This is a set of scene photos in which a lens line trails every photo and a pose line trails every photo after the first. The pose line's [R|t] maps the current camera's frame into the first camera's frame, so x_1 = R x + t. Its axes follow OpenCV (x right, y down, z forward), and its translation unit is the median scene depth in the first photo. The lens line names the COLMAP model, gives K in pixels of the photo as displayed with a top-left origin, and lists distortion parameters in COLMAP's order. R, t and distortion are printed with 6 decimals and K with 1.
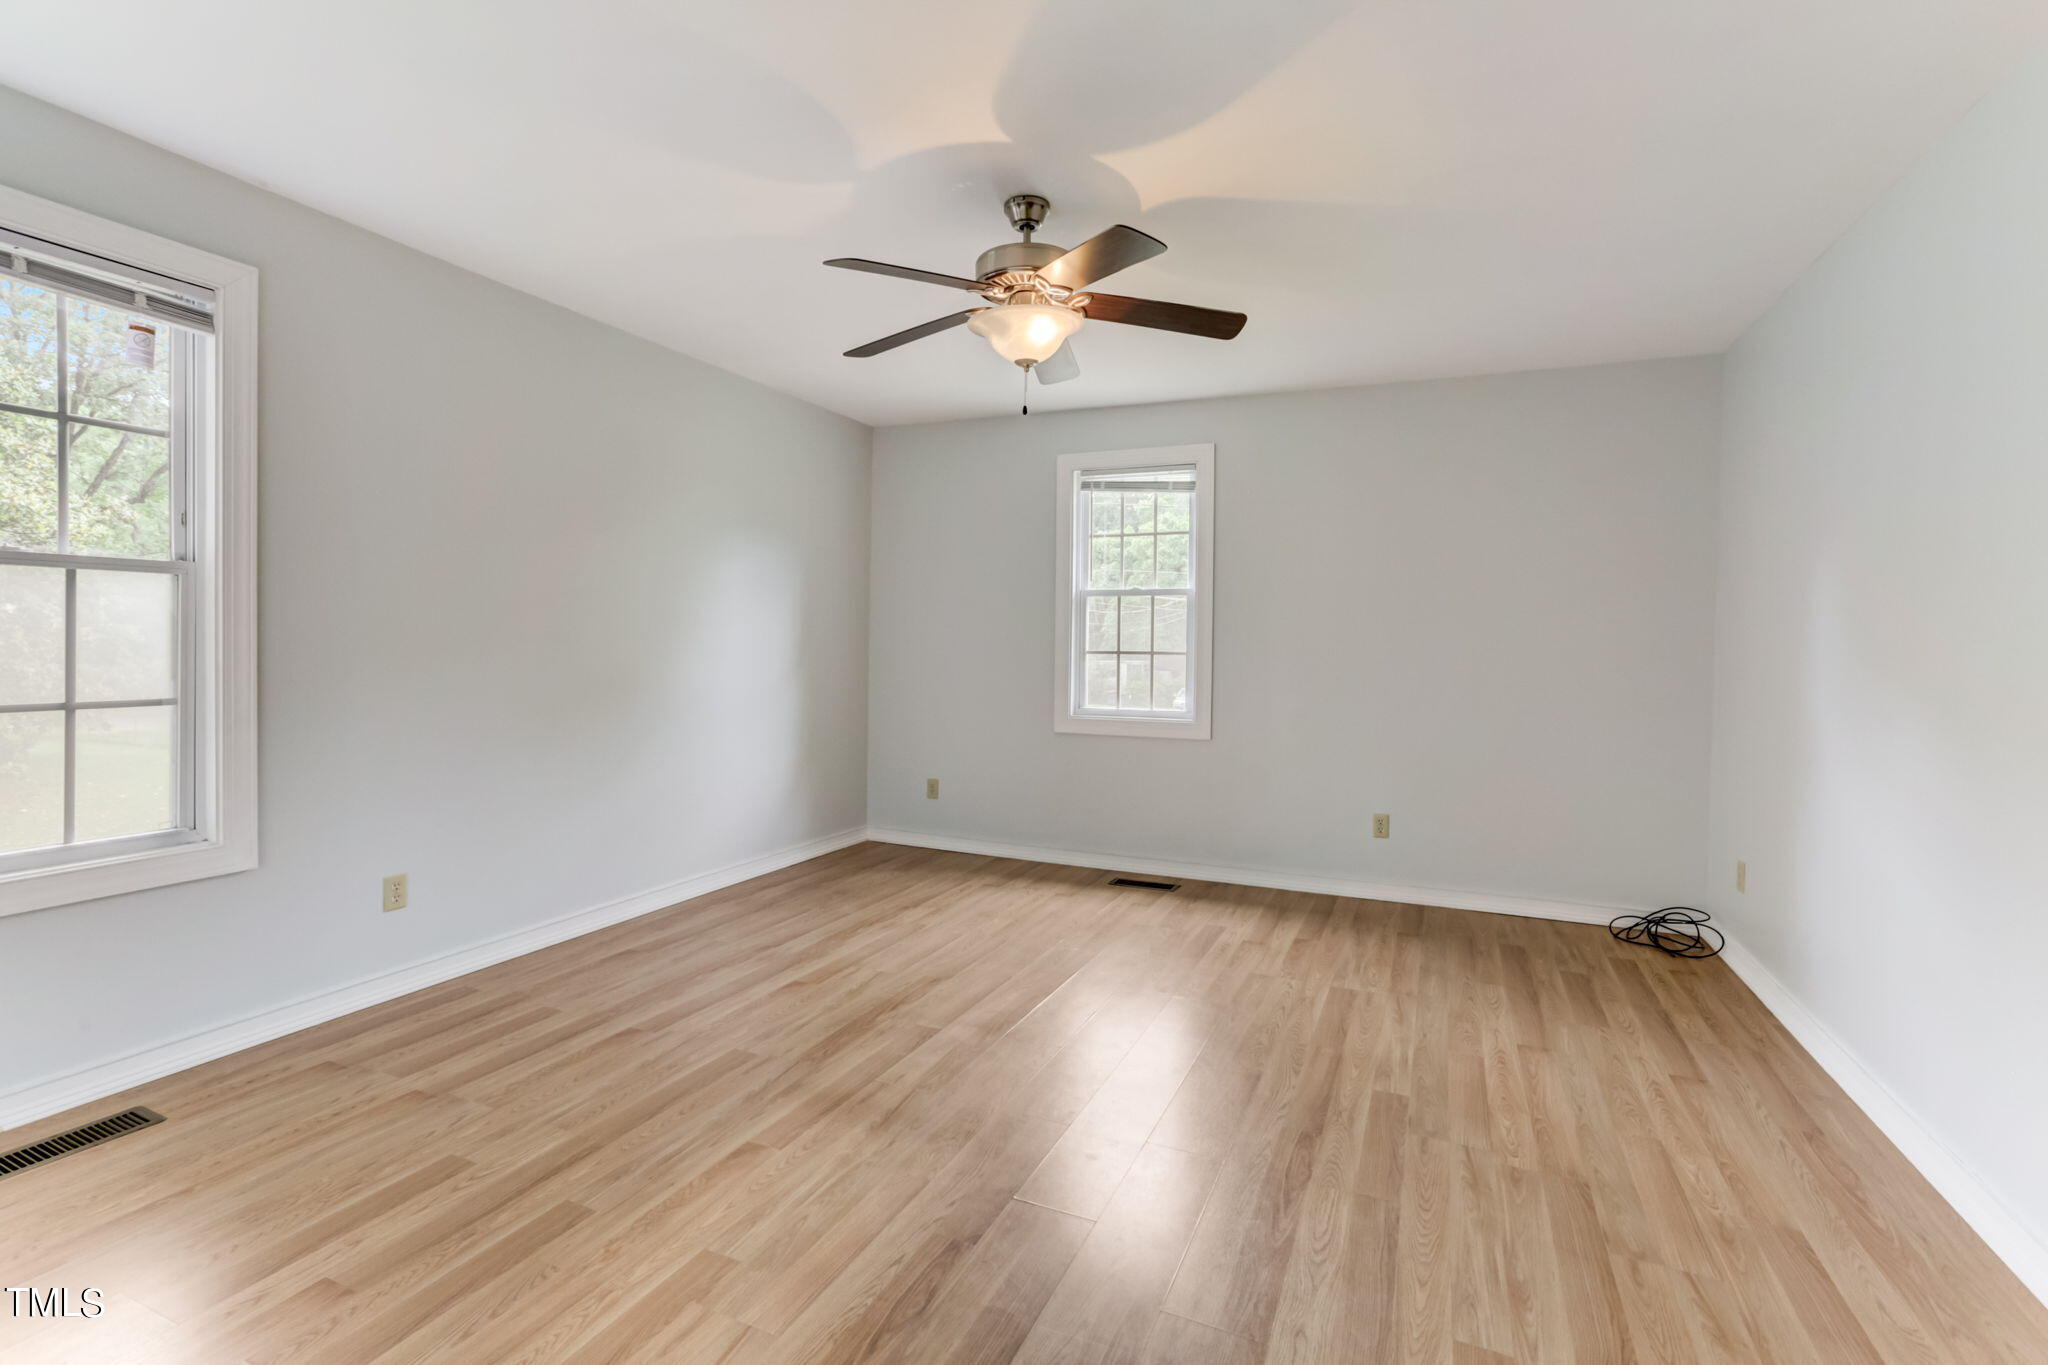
lens RADIAL K [[936.8, 0, 1027.9], [0, 936.8, 655.7], [0, 0, 1]] dist [-0.034468, 0.022753]
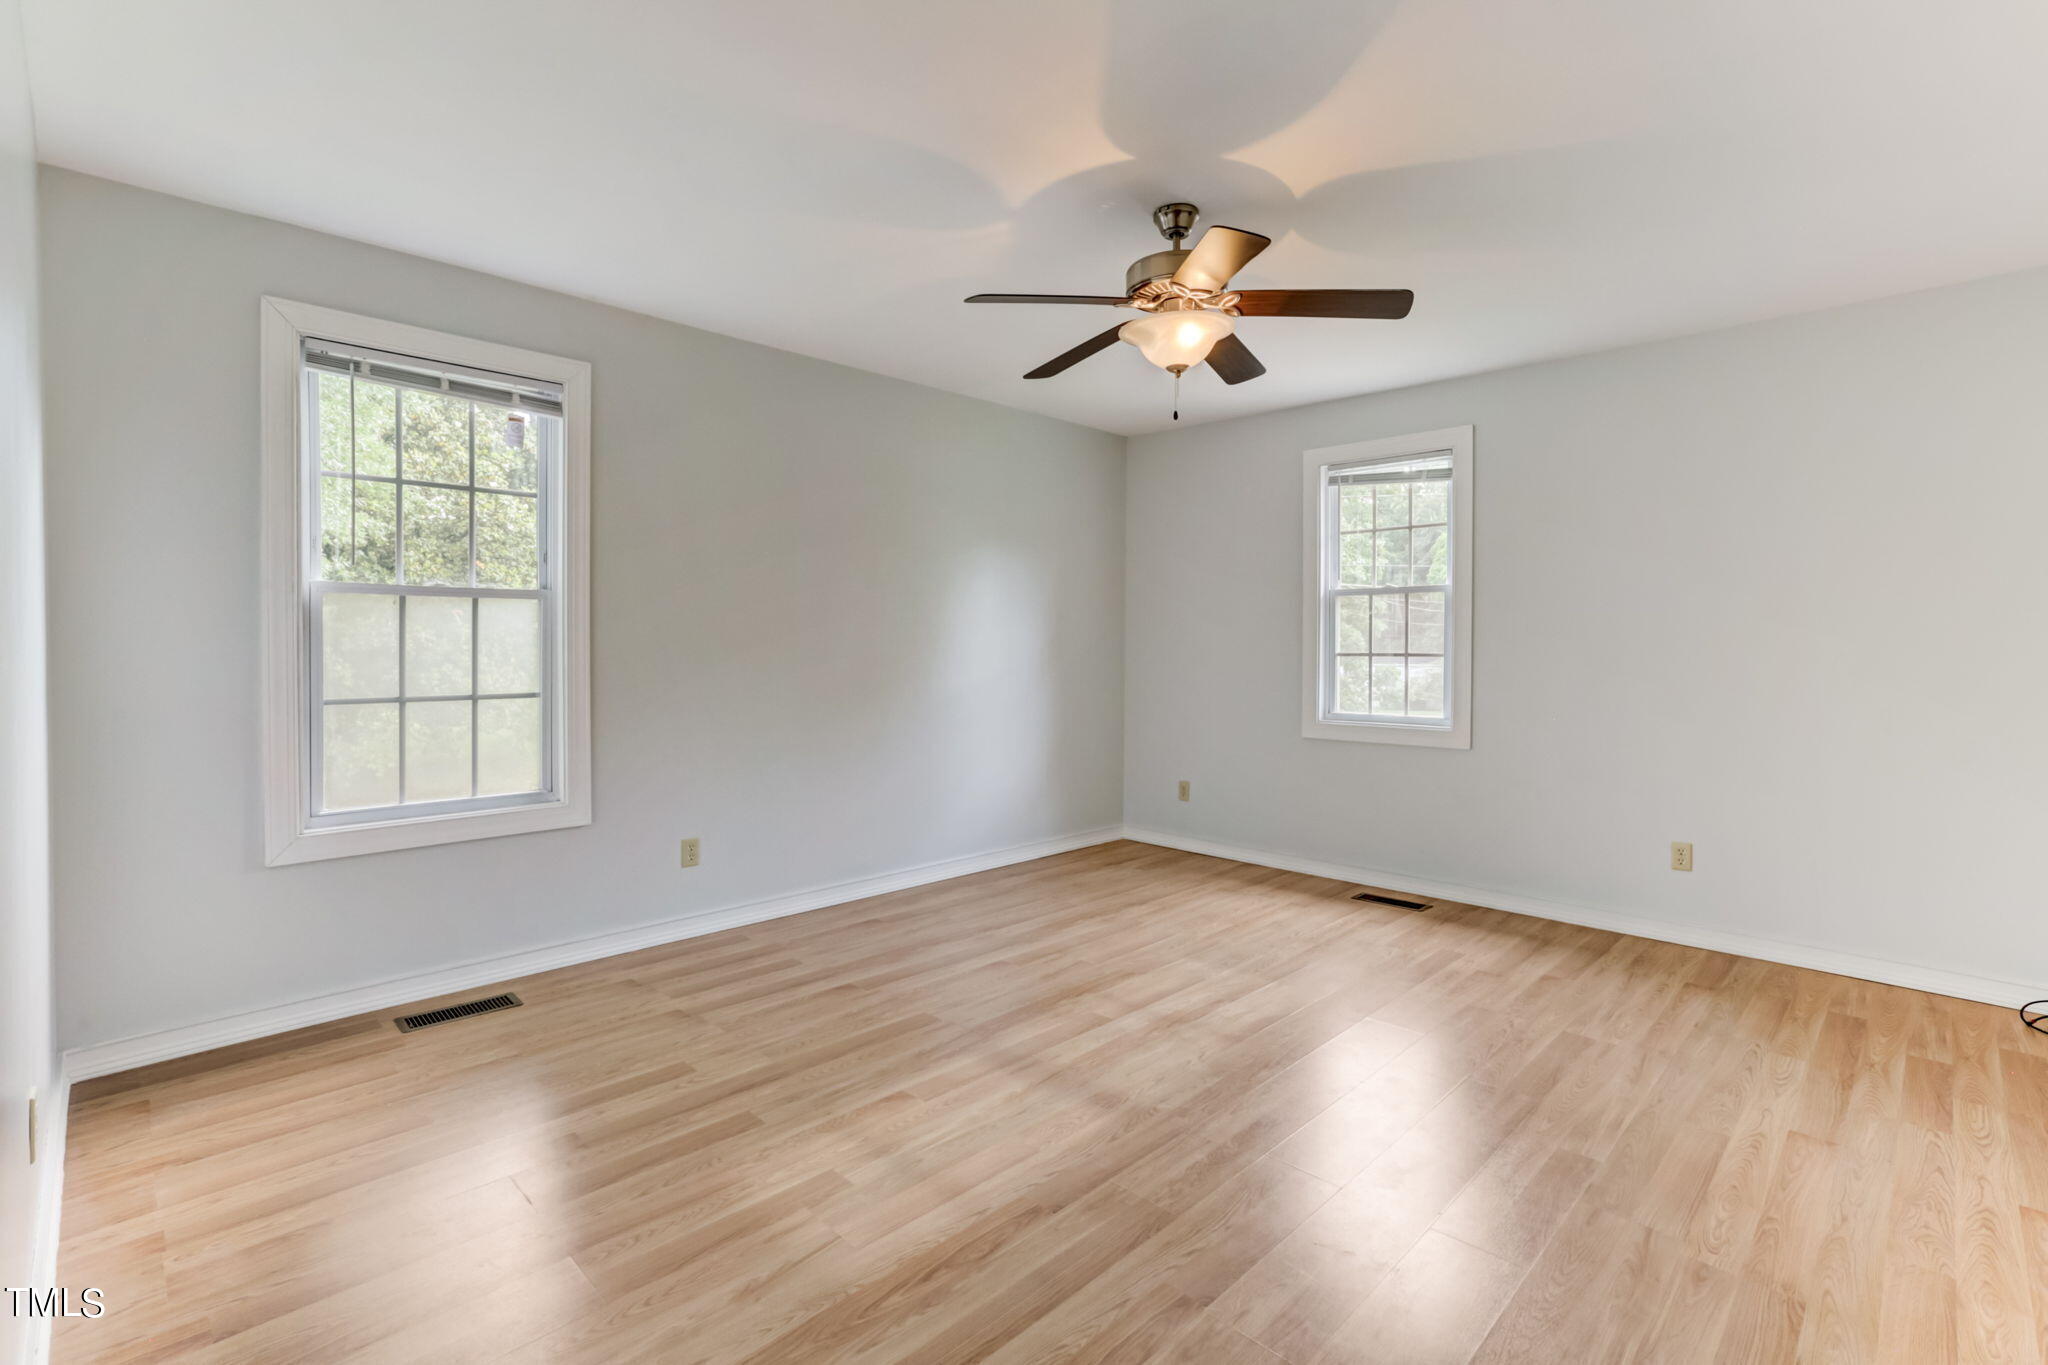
lens RADIAL K [[936.8, 0, 1027.9], [0, 936.8, 655.7], [0, 0, 1]] dist [-0.034468, 0.022753]
pose [[0.935423, -0.005961, -0.353479, 0.187908], [0.004083, 0.999973, -0.006060, 0.003387], [0.353506, 0.004225, 0.935423, -0.002742]]
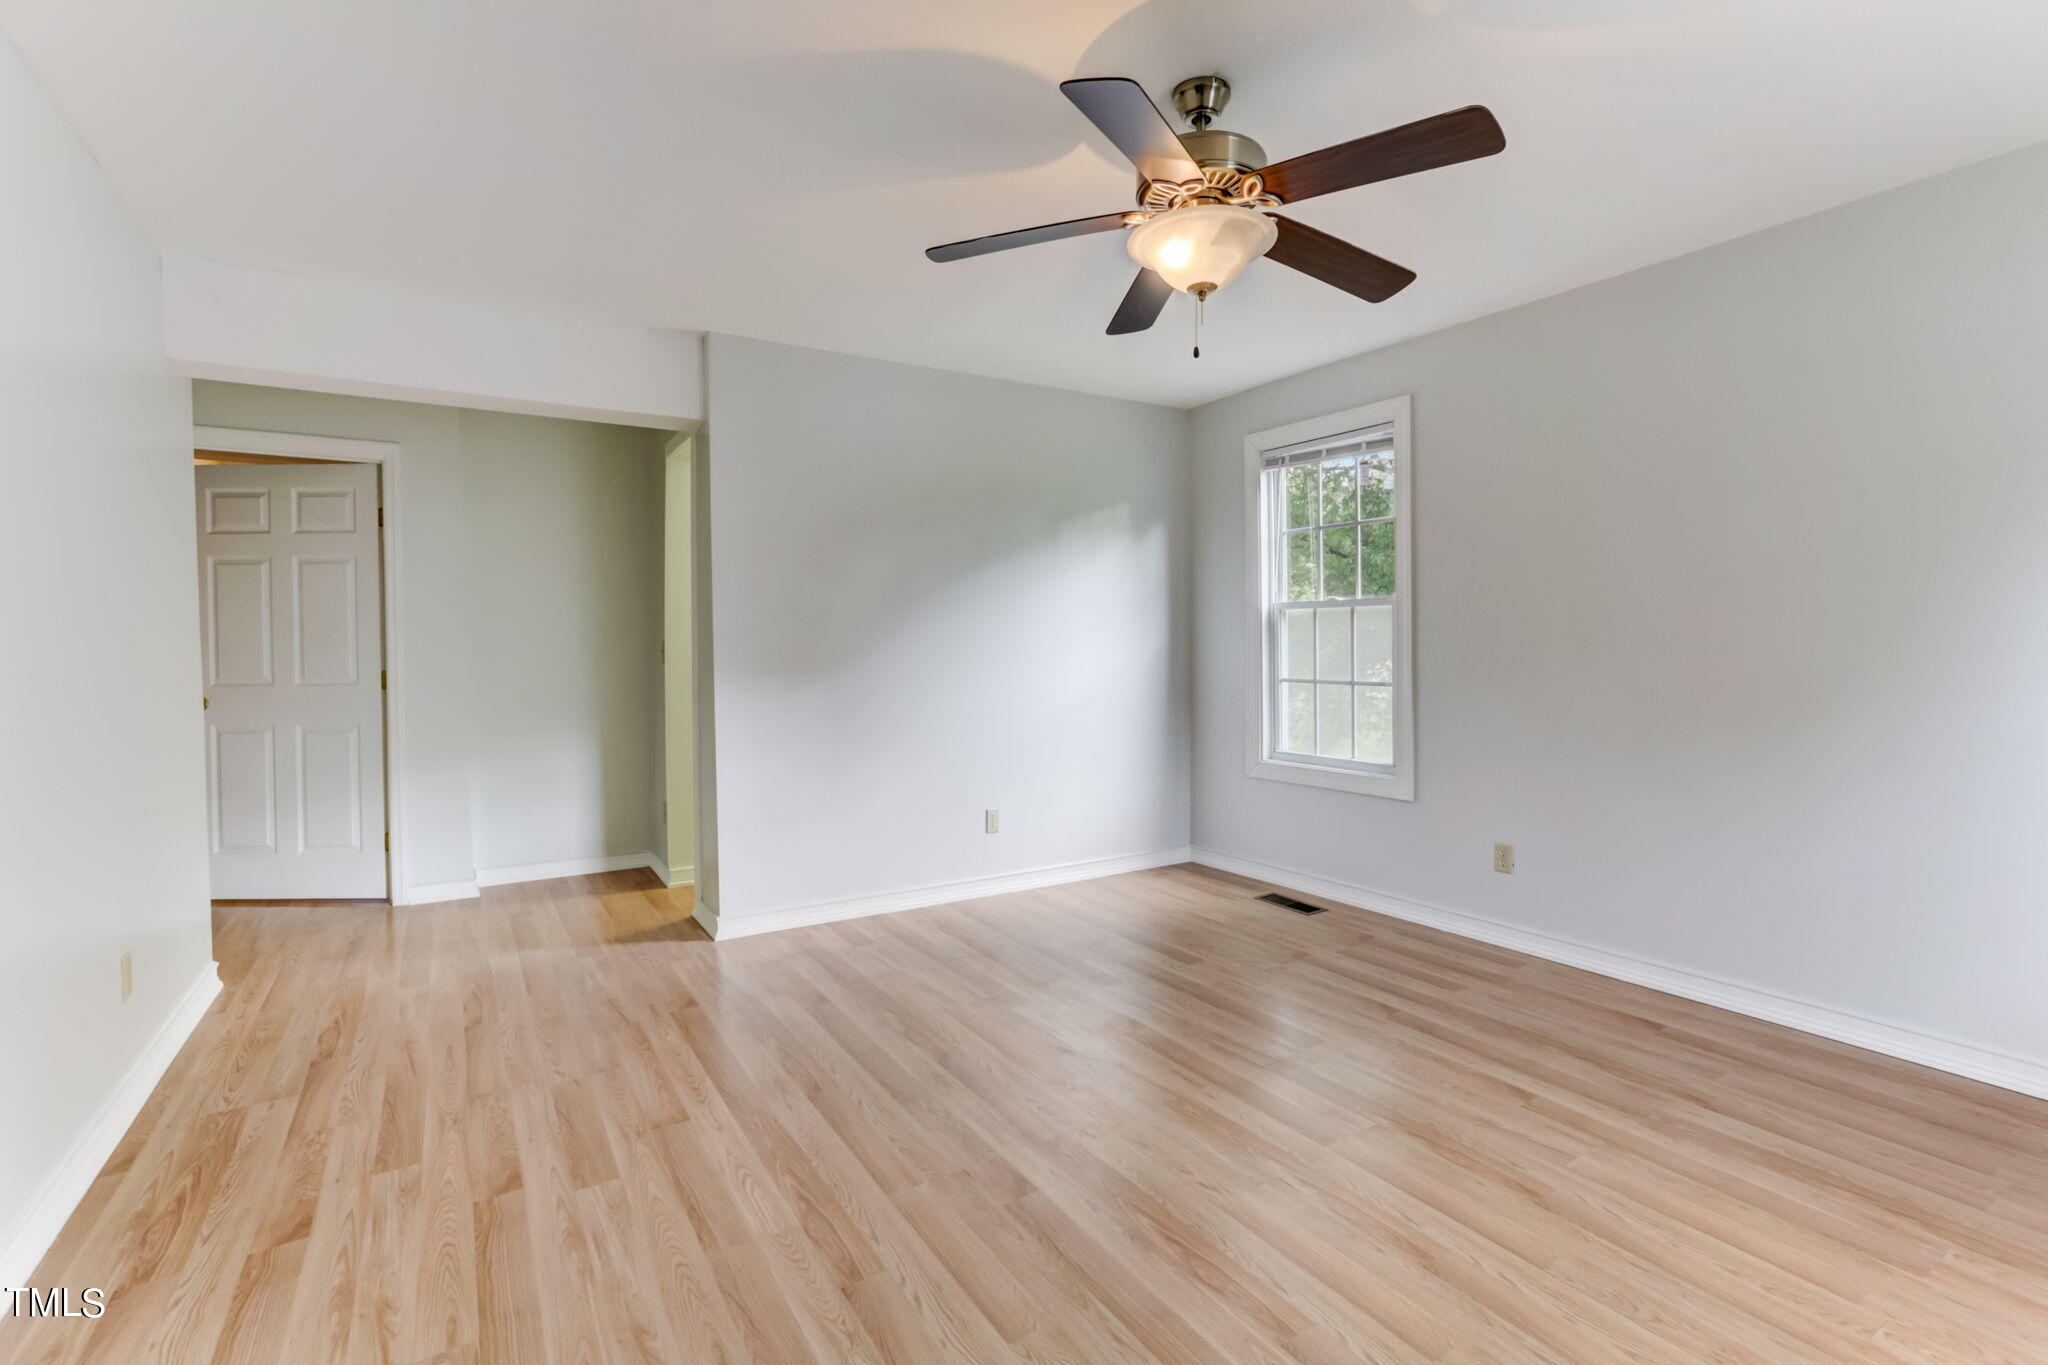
lens RADIAL K [[936.8, 0, 1027.9], [0, 936.8, 655.7], [0, 0, 1]] dist [-0.034468, 0.022753]
pose [[-0.556173, 0.002001, -0.831064, 0.683558], [-0.012320, 0.999867, 0.010652, -0.008995], [0.830975, 0.016163, -0.556074, 1.224620]]
